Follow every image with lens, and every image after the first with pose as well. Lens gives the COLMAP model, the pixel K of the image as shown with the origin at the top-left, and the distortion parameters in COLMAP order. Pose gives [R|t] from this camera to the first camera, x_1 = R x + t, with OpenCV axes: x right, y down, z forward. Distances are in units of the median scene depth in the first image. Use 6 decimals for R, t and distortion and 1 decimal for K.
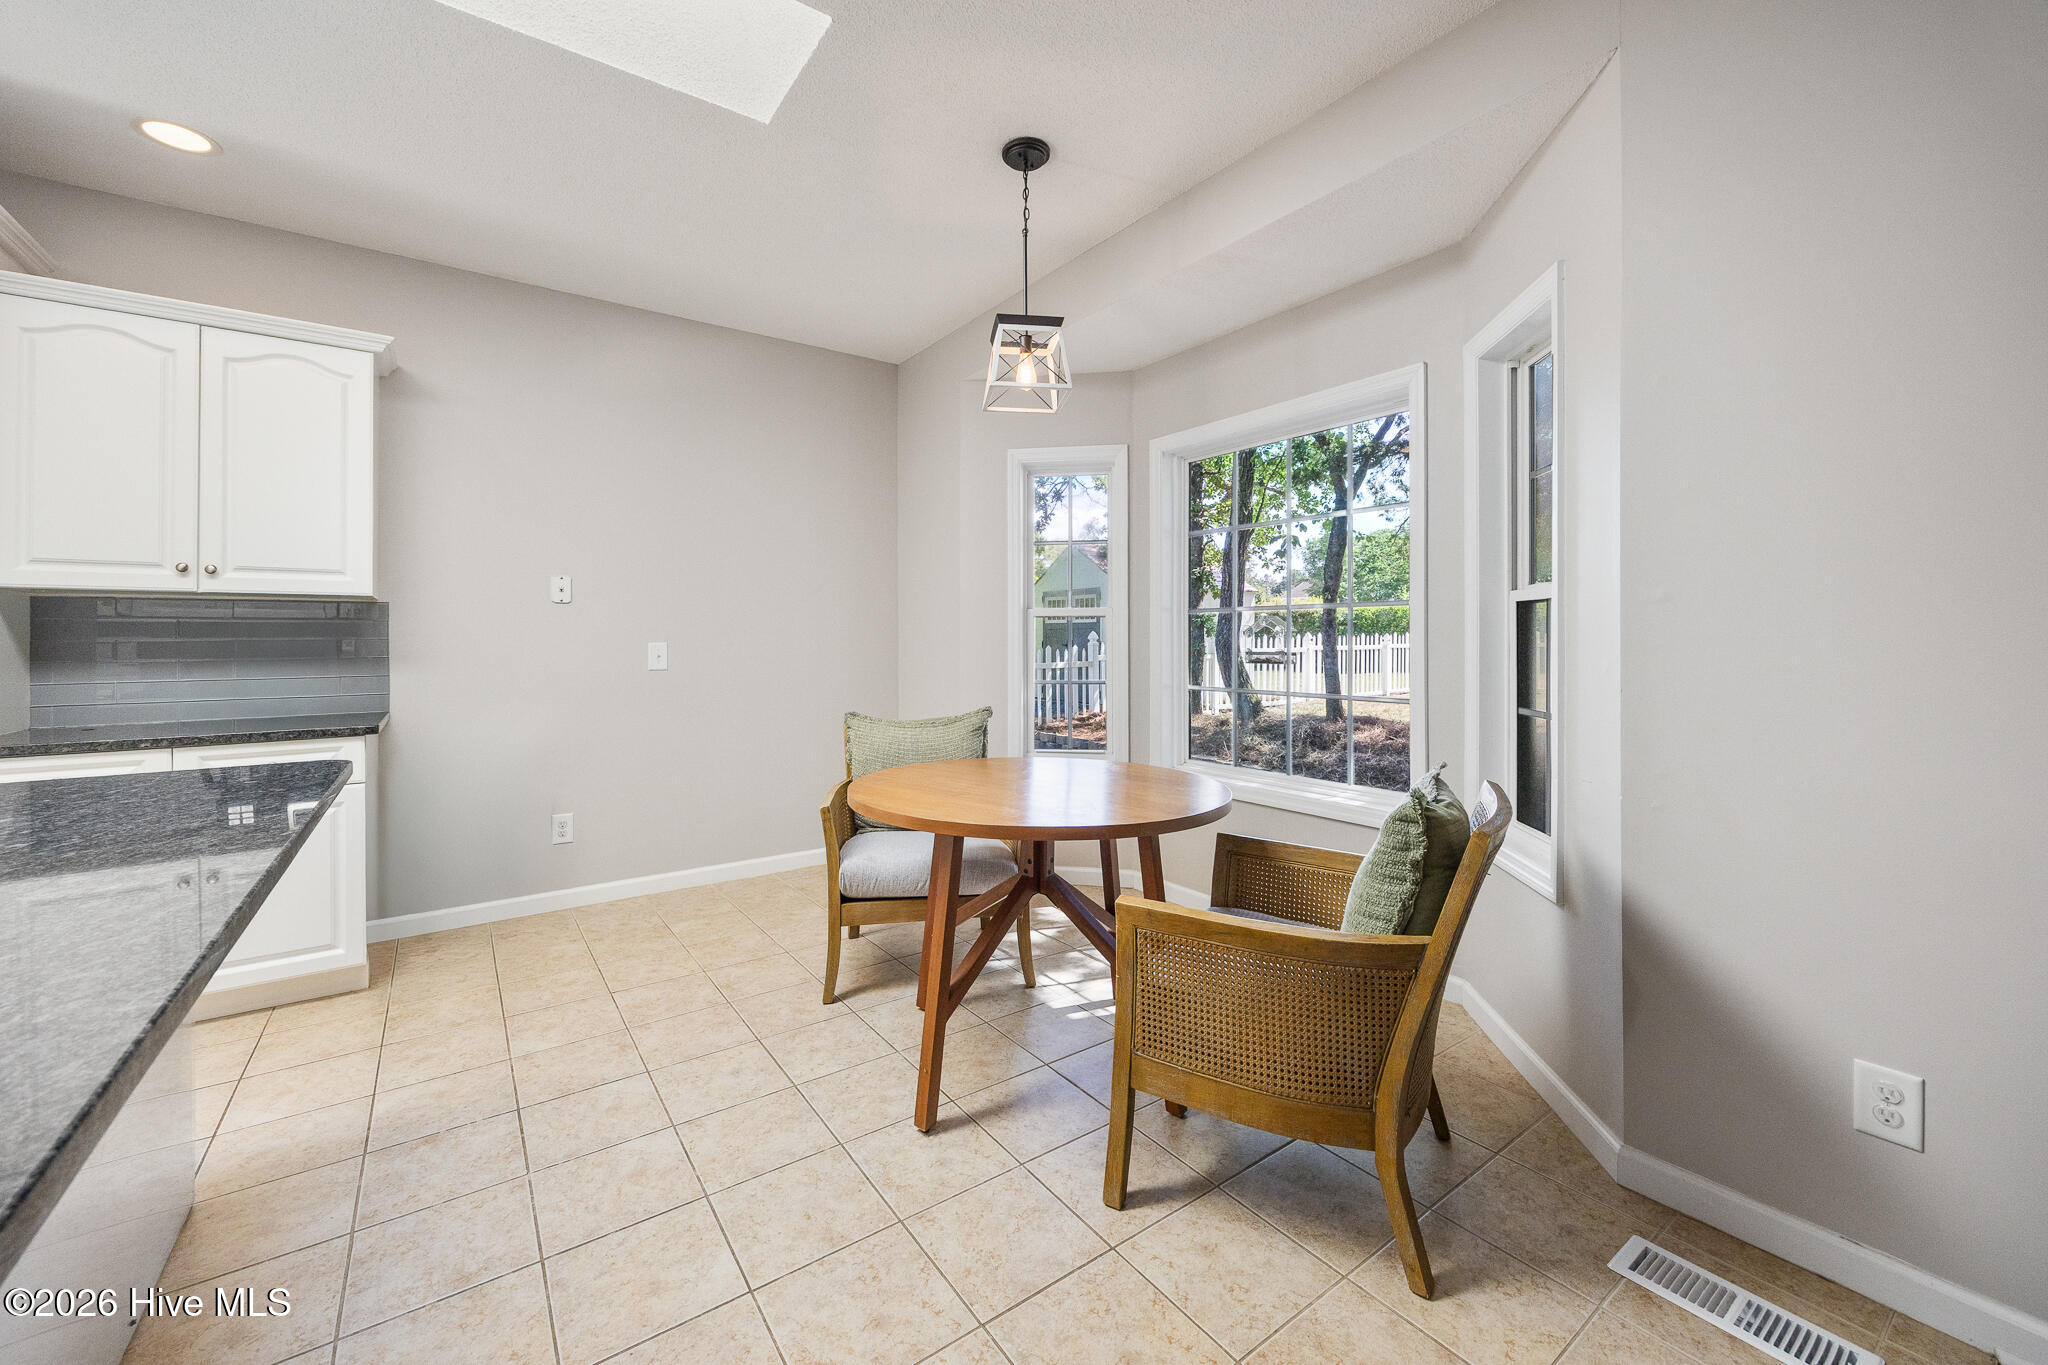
lens RADIAL K [[789.3, 0, 1001.2], [0, 789.3, 637.1], [0, 0, 1]] dist [-0.000577, 0.000183]
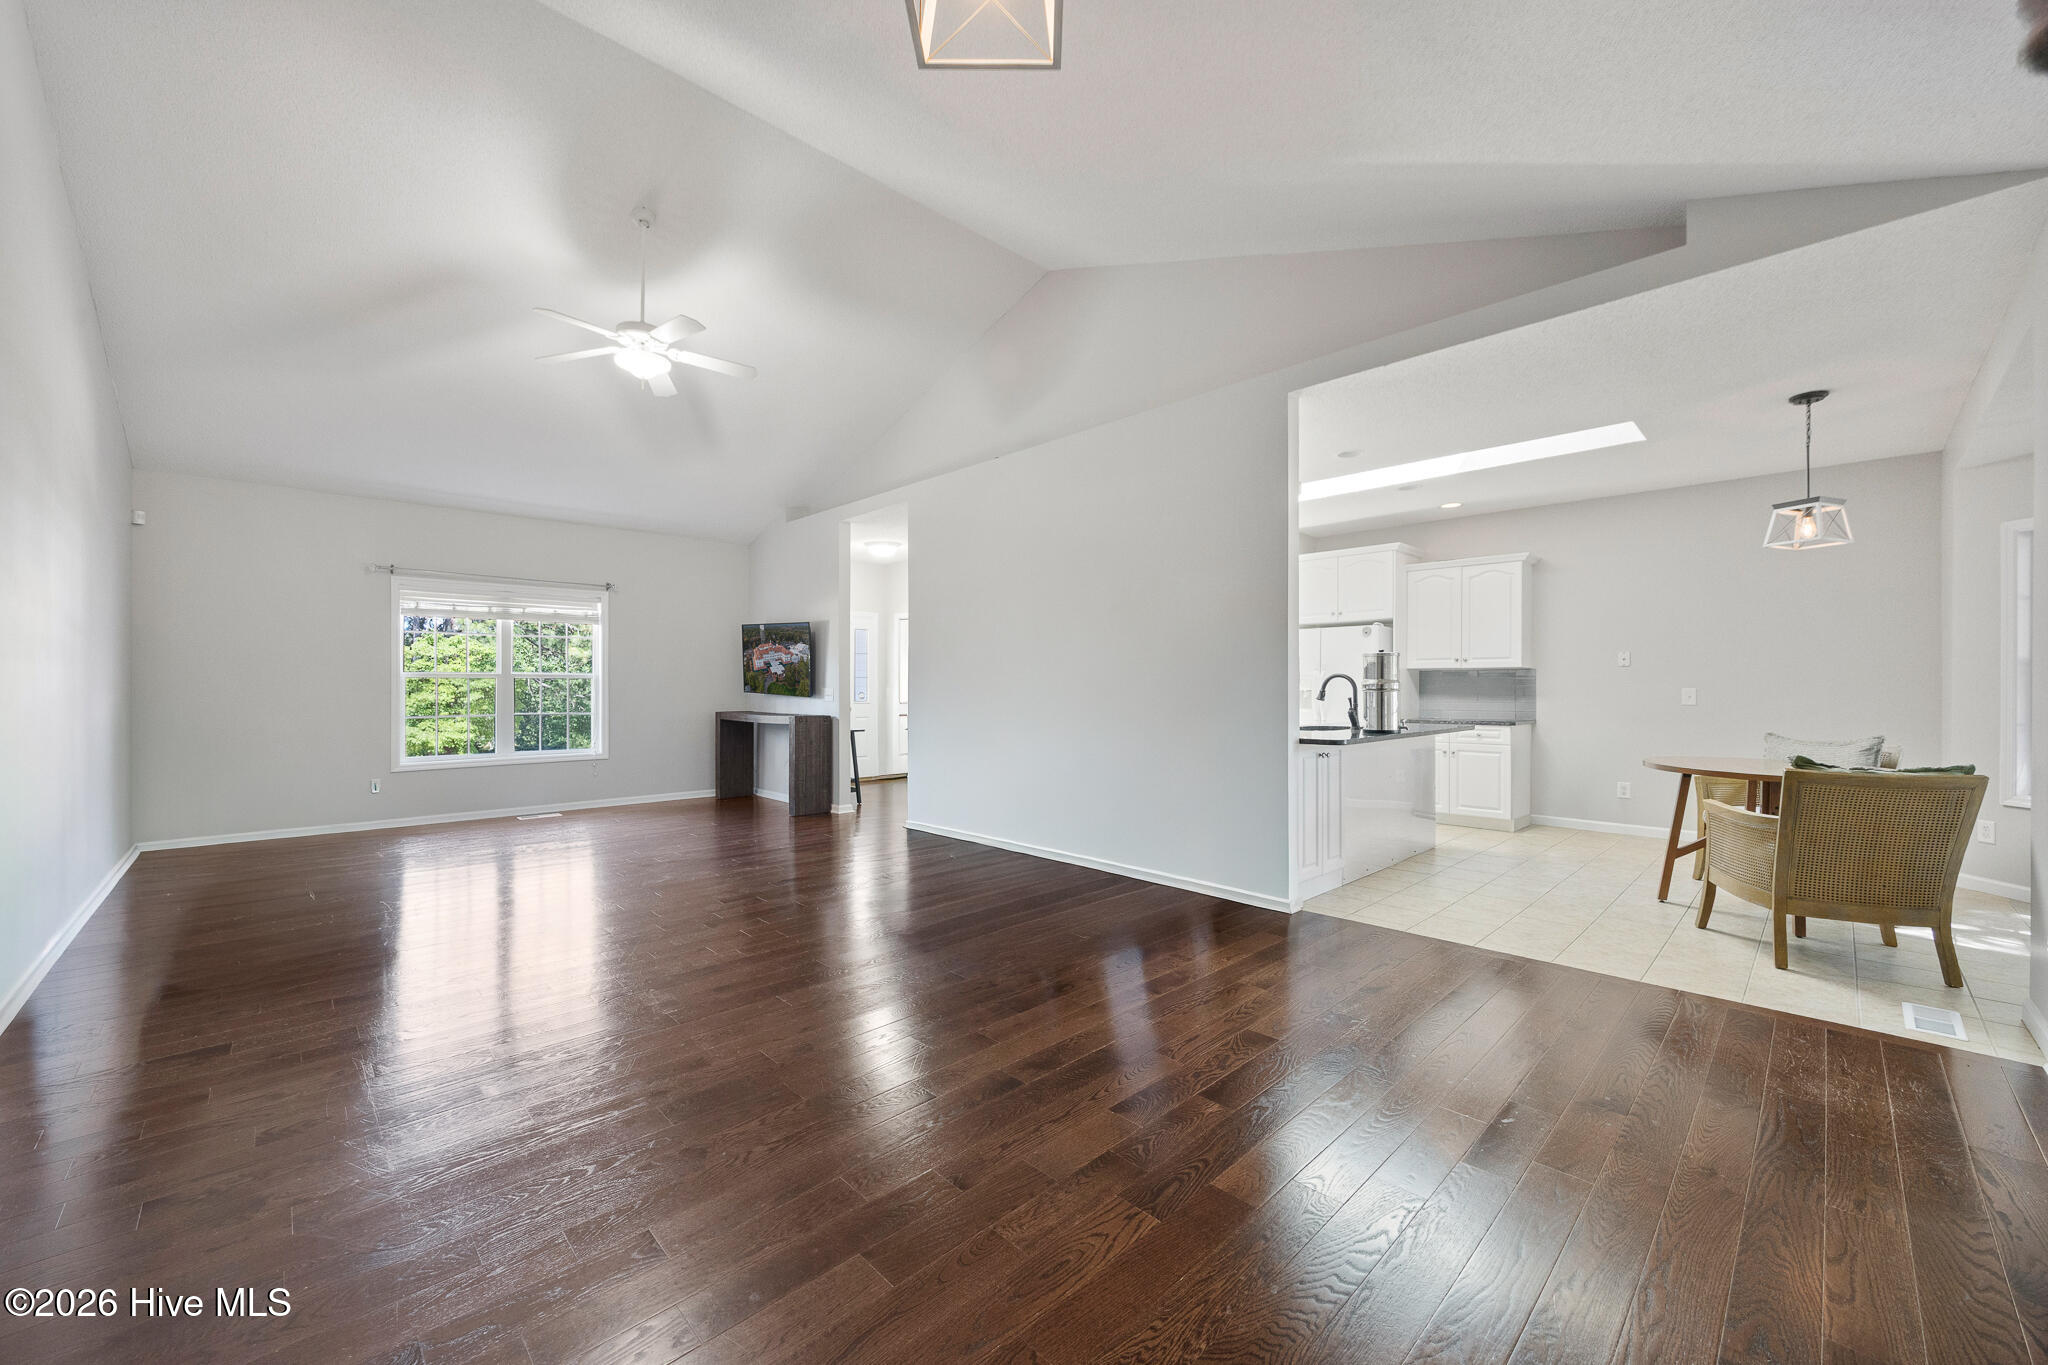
lens RADIAL K [[789.3, 0, 1020.7], [0, 789.3, 683.5], [0, 0, 1]] dist [-0.000577, 0.000183]
pose [[0.146849, 0.003045, -0.989154, 1.266582], [0.001514, 0.999993, 0.003303, -0.014347], [0.989158, -0.001982, 0.146843, -0.783820]]
